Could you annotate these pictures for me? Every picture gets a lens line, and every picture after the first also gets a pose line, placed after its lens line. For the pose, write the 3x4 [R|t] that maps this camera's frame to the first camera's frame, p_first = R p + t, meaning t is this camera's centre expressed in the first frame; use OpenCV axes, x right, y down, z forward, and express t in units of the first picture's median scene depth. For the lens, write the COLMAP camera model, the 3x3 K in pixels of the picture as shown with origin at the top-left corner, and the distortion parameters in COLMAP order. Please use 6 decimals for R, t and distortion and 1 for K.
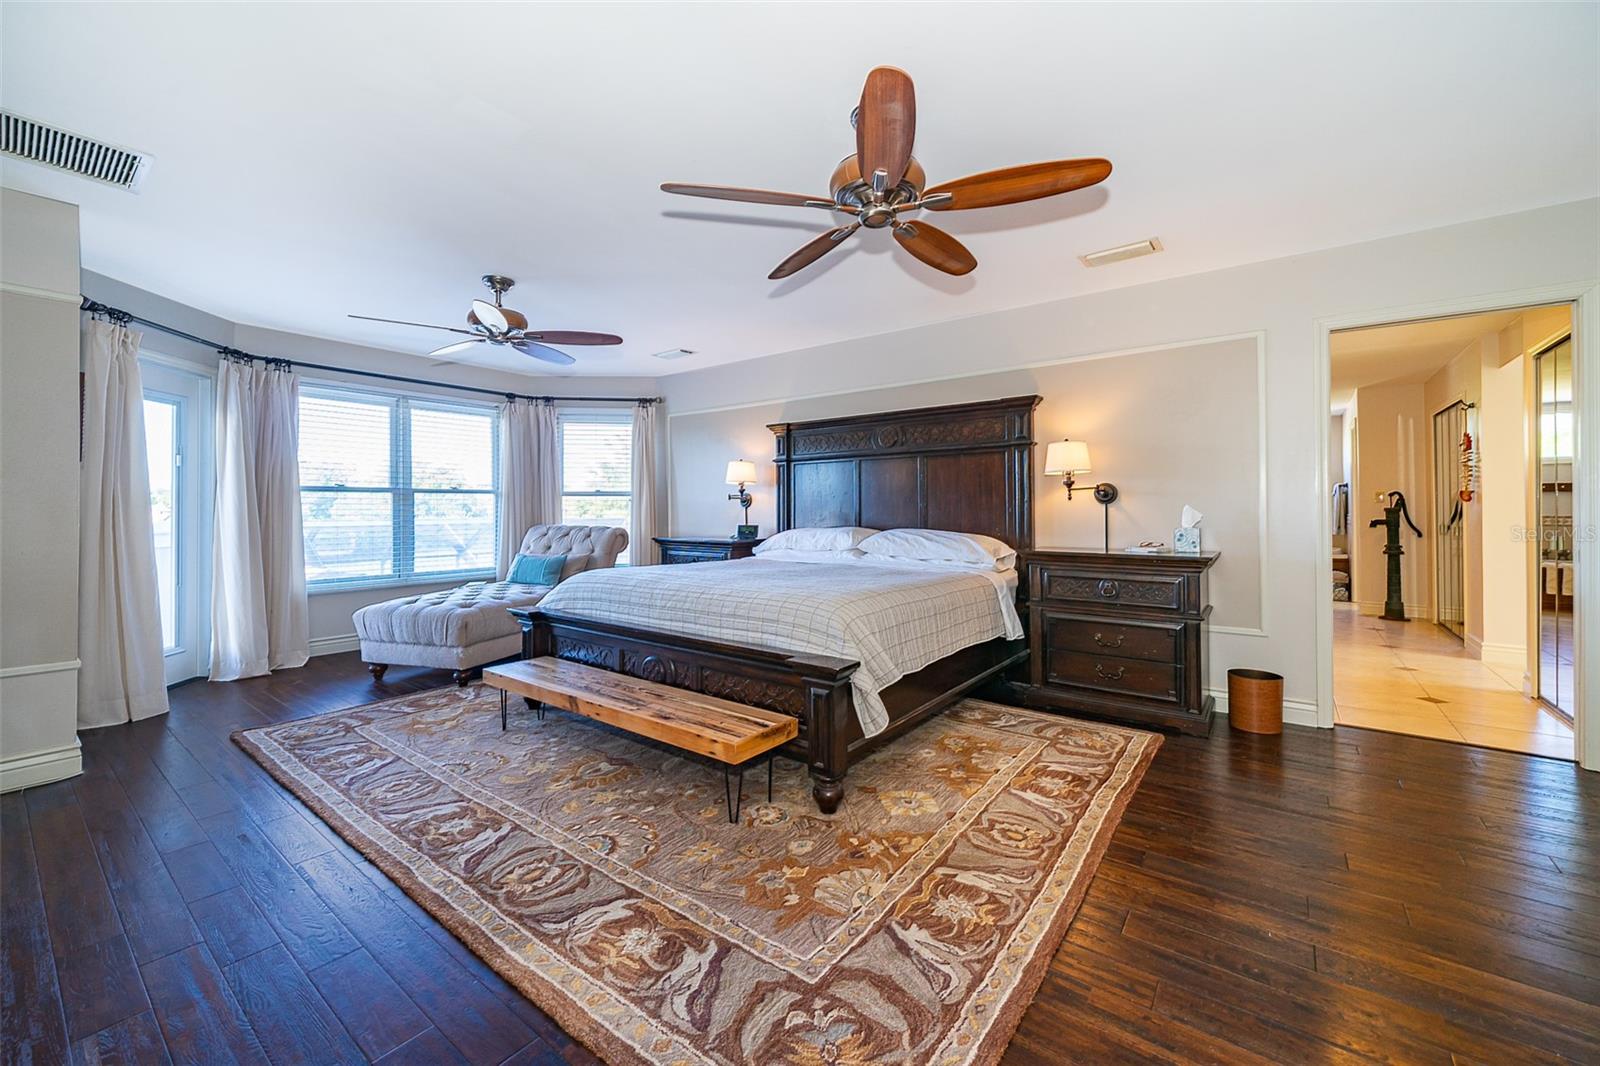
lens RADIAL K [[622.6, 0, 780.2], [0, 622.6, 510.8], [0, 0, 1]] dist [-0.002420, -0.000200]
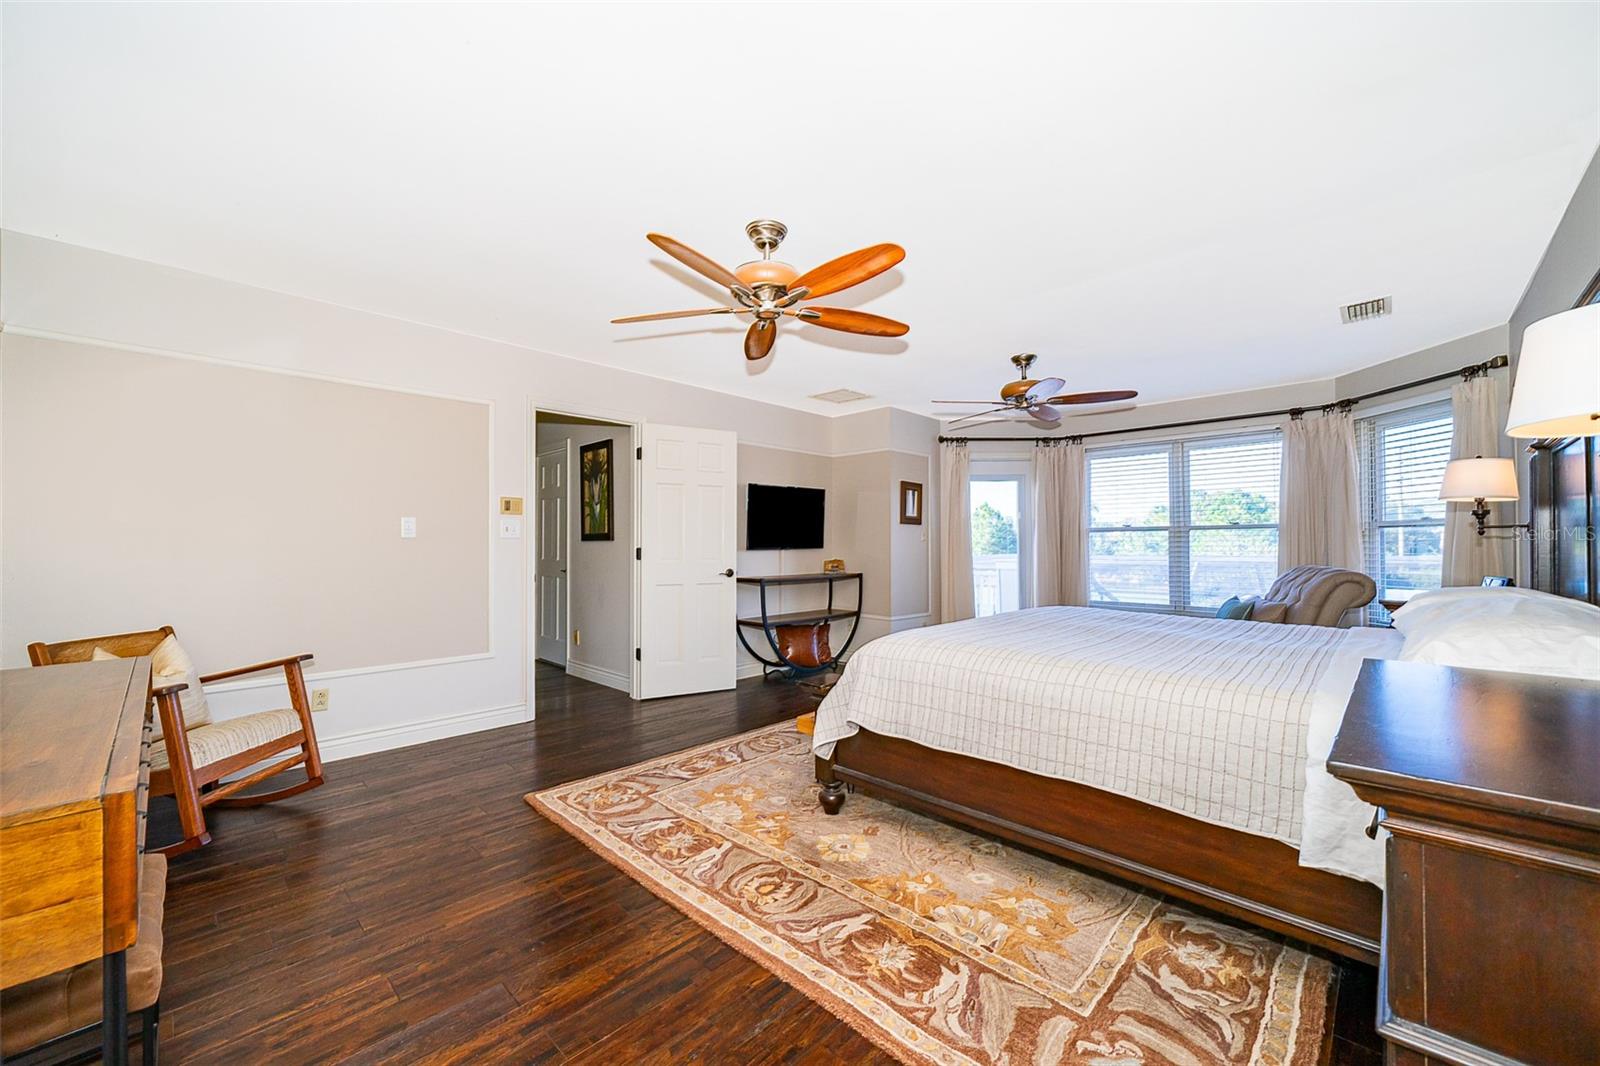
lens RADIAL K [[622.6, 0, 796.3], [0, 622.6, 538.7], [0, 0, 1]] dist [-0.002420, -0.000200]
pose [[-0.102825, -0.010900, -0.994640, 1.232741], [0.000712, 0.999939, -0.011032, -0.008665], [0.994699, -0.001842, -0.102811, 1.056692]]
